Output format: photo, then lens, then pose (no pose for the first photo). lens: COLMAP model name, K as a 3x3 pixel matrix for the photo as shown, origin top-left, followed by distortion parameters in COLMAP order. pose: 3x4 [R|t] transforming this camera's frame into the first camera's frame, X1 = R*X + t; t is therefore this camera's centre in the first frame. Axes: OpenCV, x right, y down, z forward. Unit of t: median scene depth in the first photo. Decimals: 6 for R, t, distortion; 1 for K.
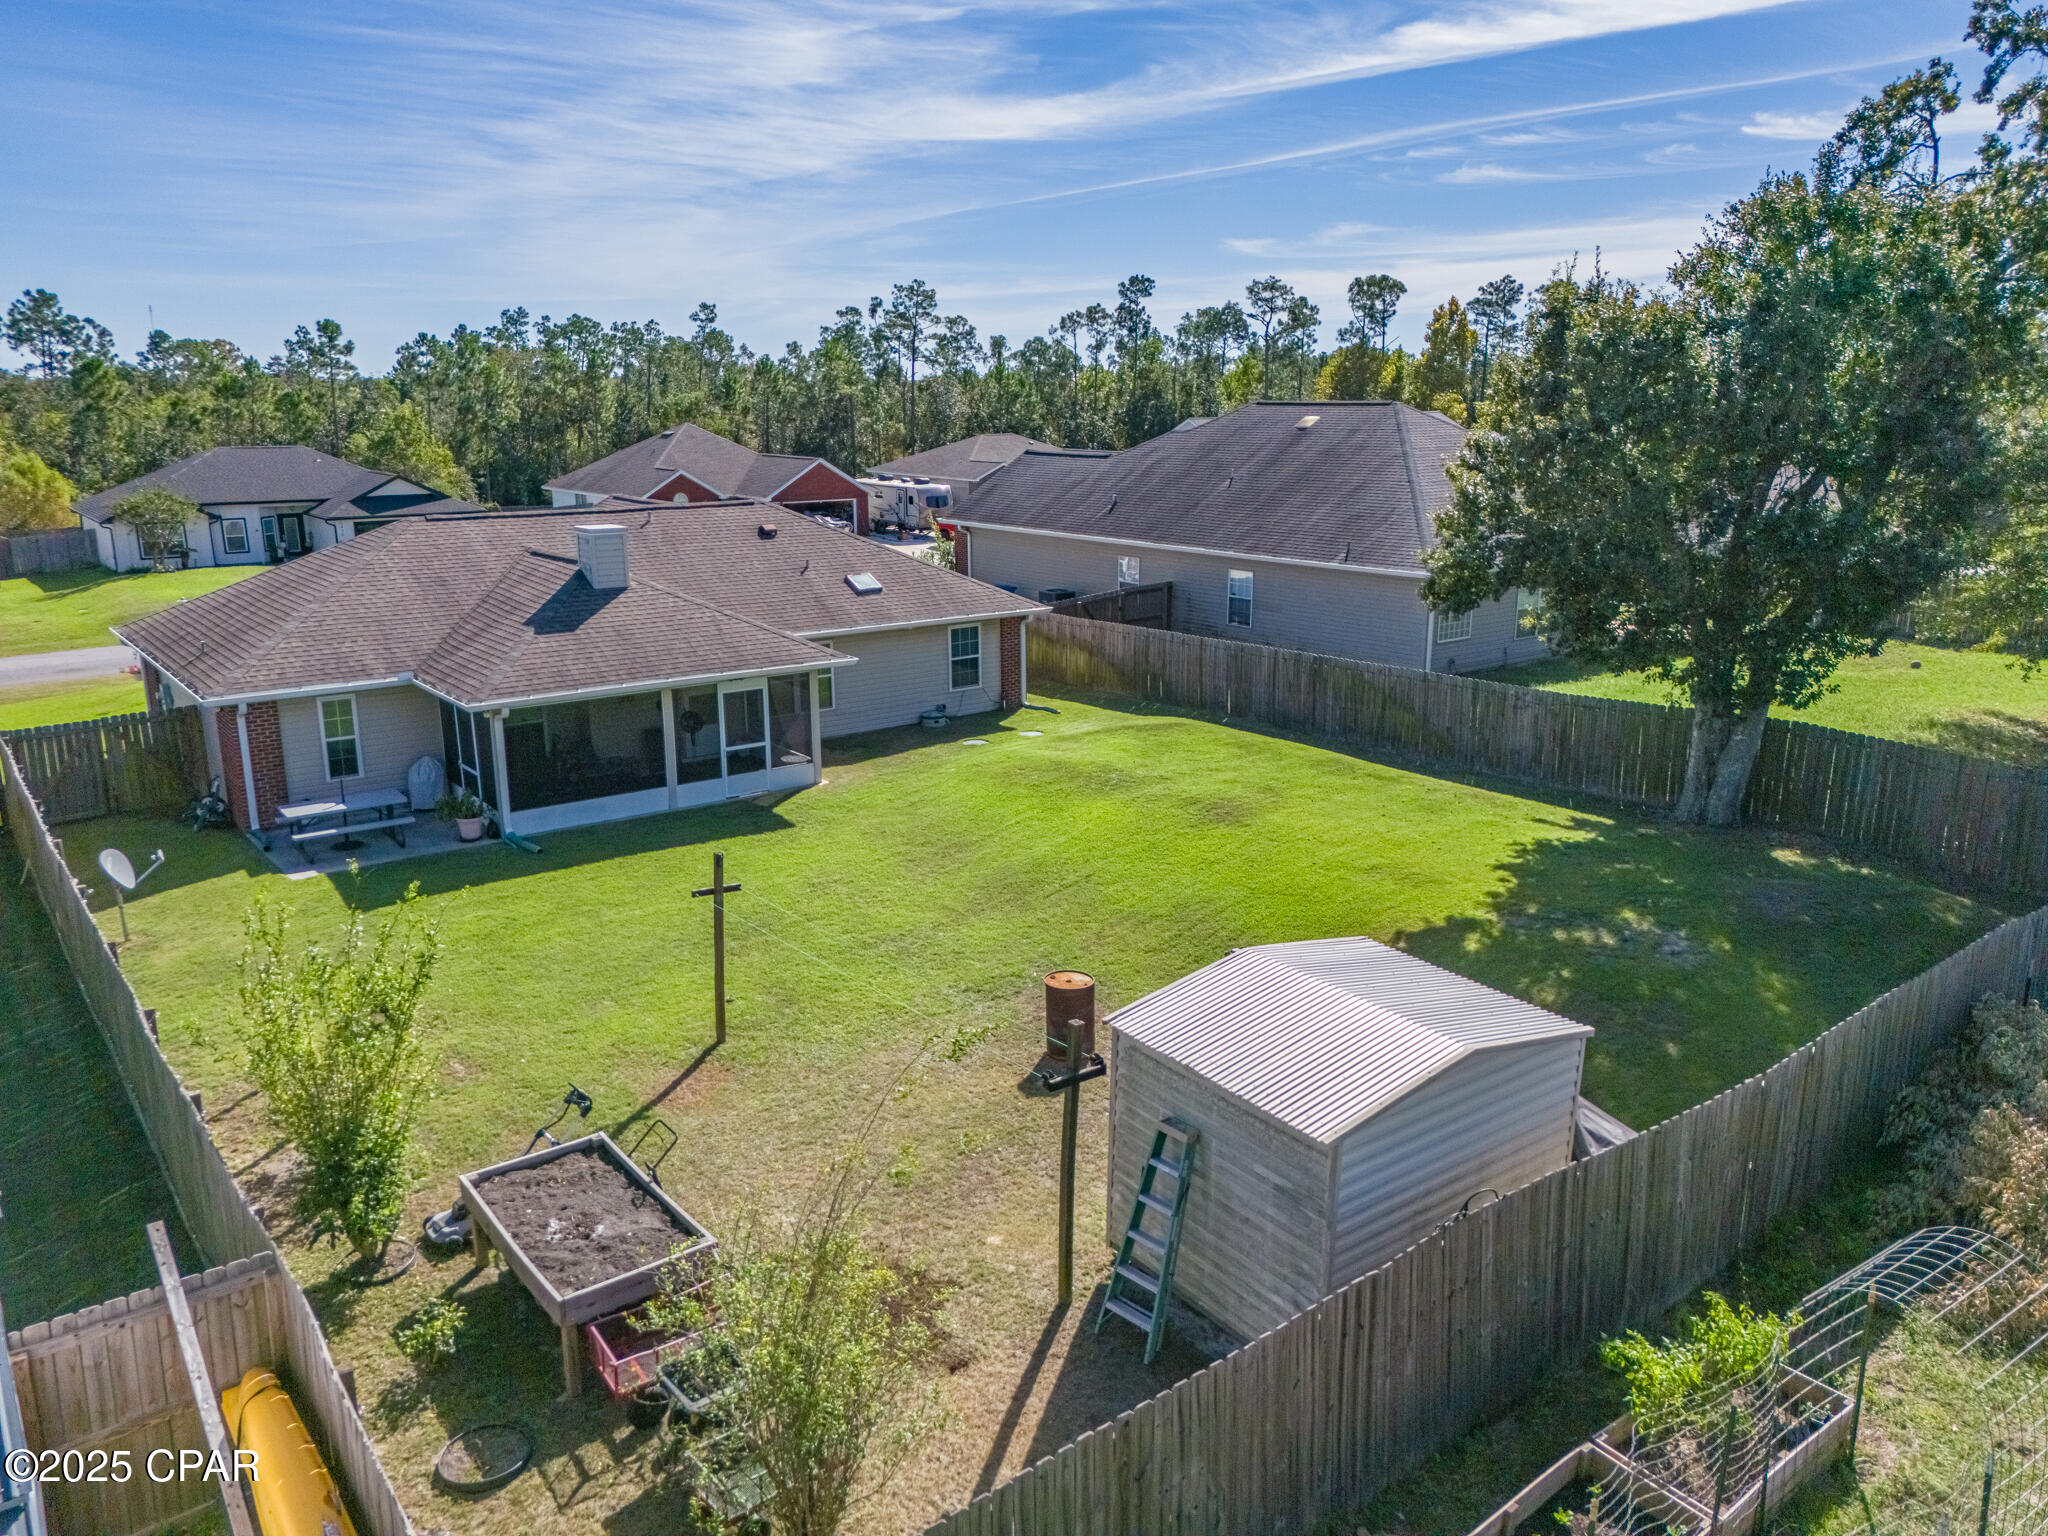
lens RADIAL K [[1501.6, 0, 1024.0], [0, 1501.6, 768.0], [0, 0, 1]] dist [0.063231, -0.048781]
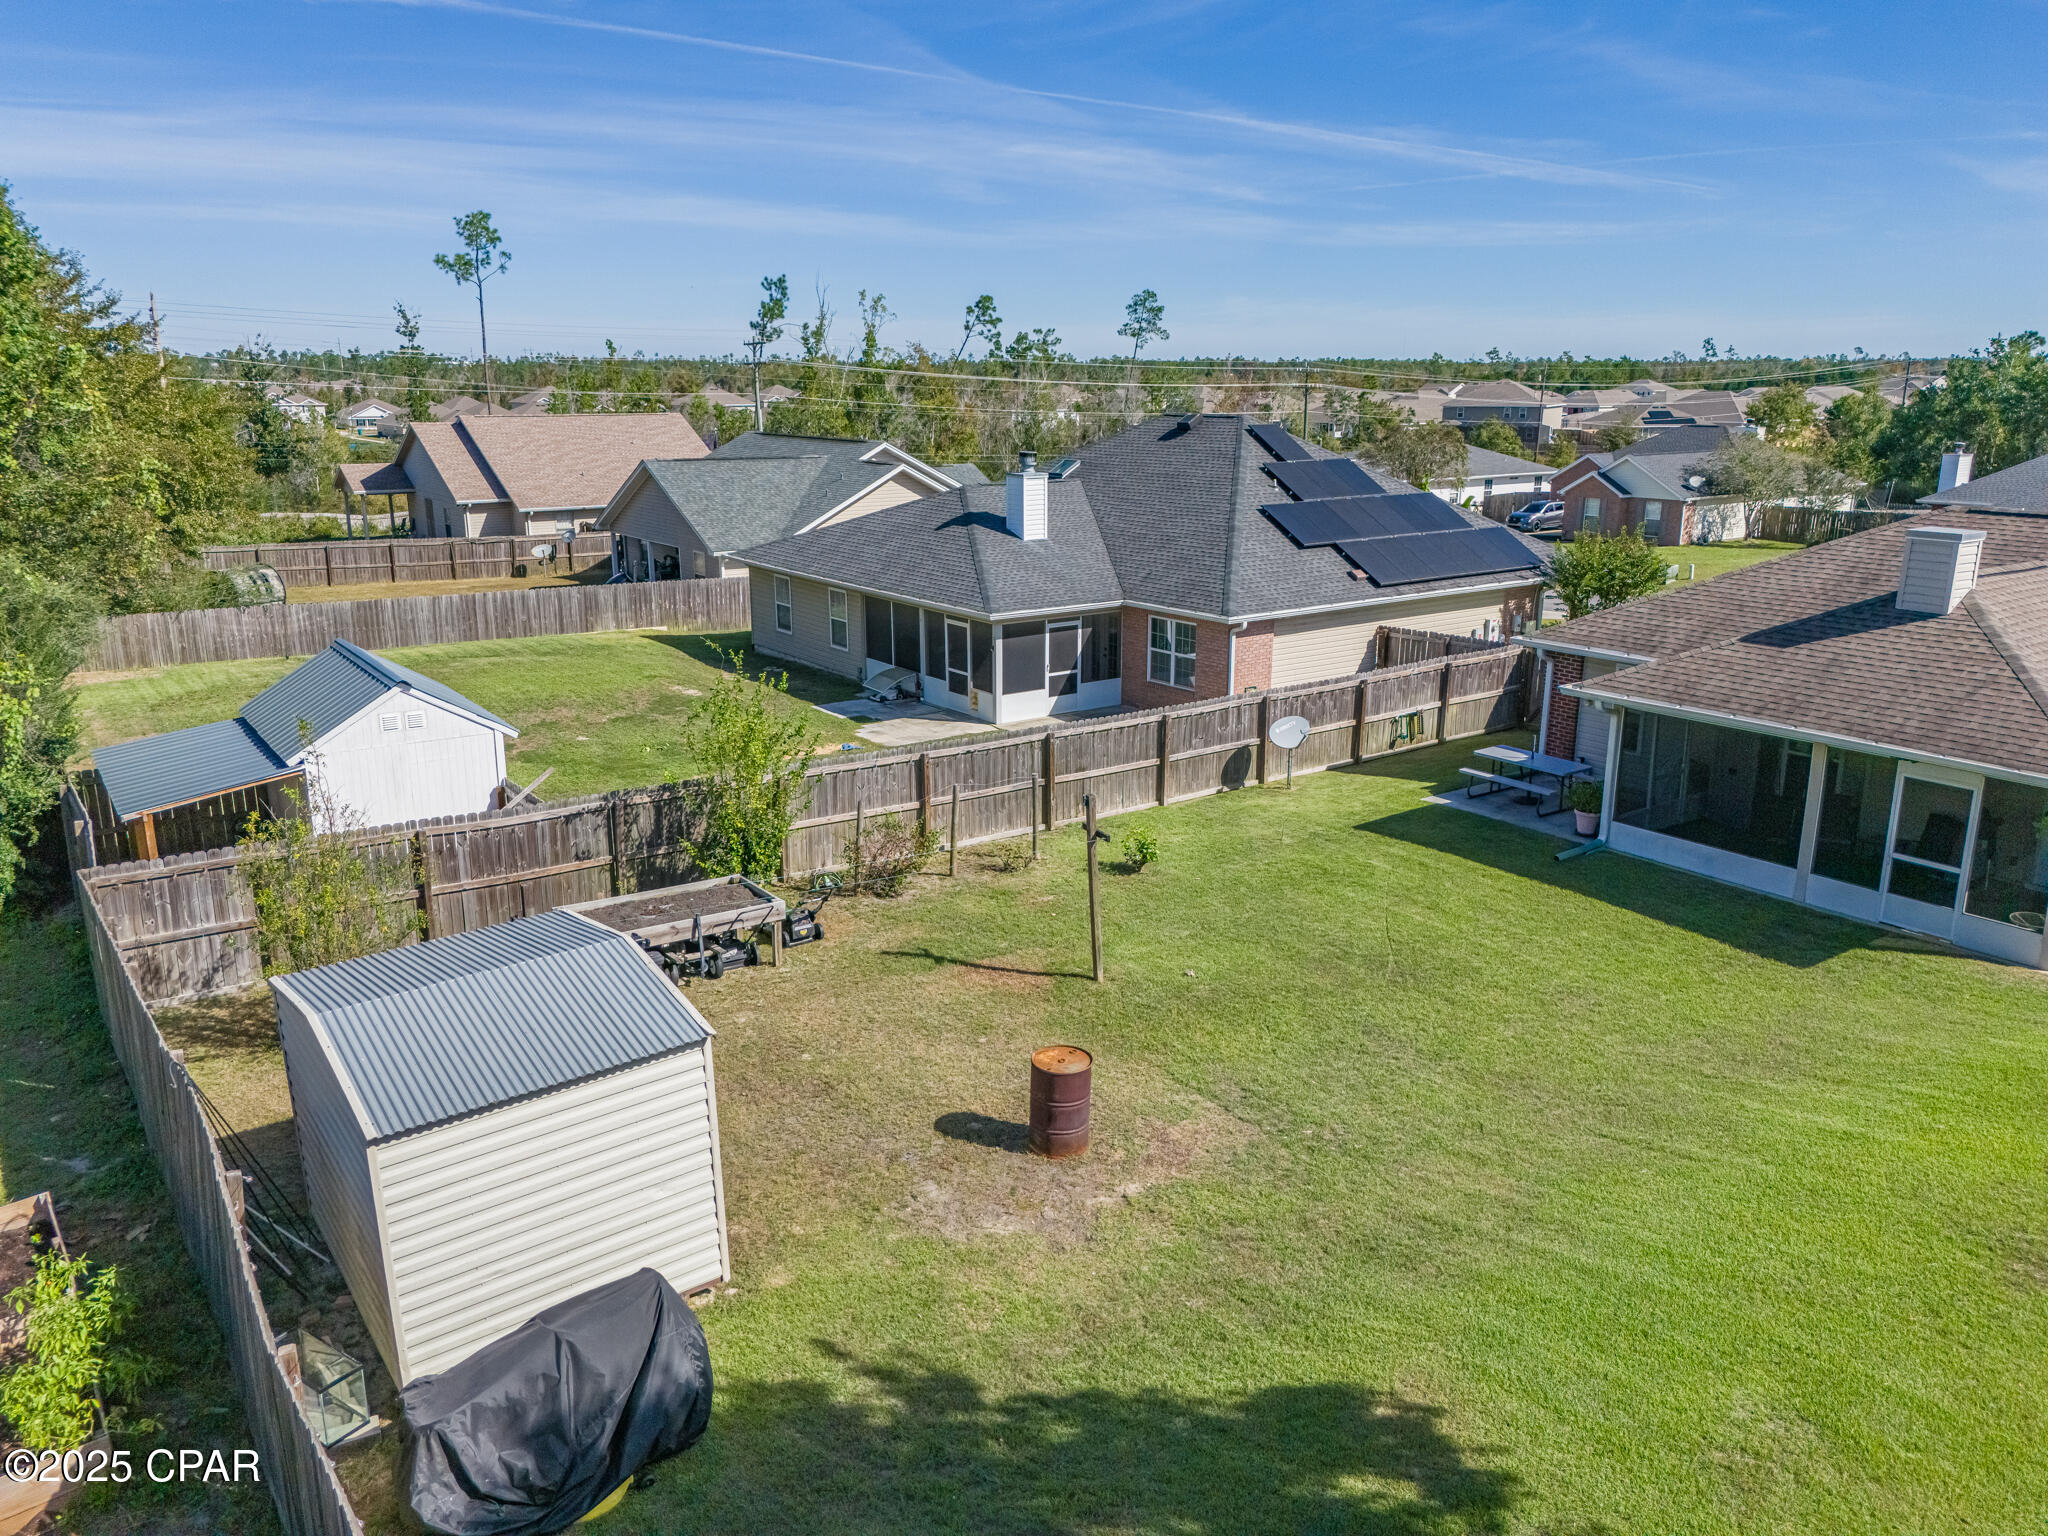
lens RADIAL K [[1501.6, 0, 1024.0], [0, 1501.6, 768.0], [0, 0, 1]] dist [0.063231, -0.048781]
pose [[-0.047900, 0.250308, -0.966981, 0.543530], [-0.243912, 0.935853, 0.254333, -0.144451], [0.968614, 0.248041, 0.016226, 0.643407]]
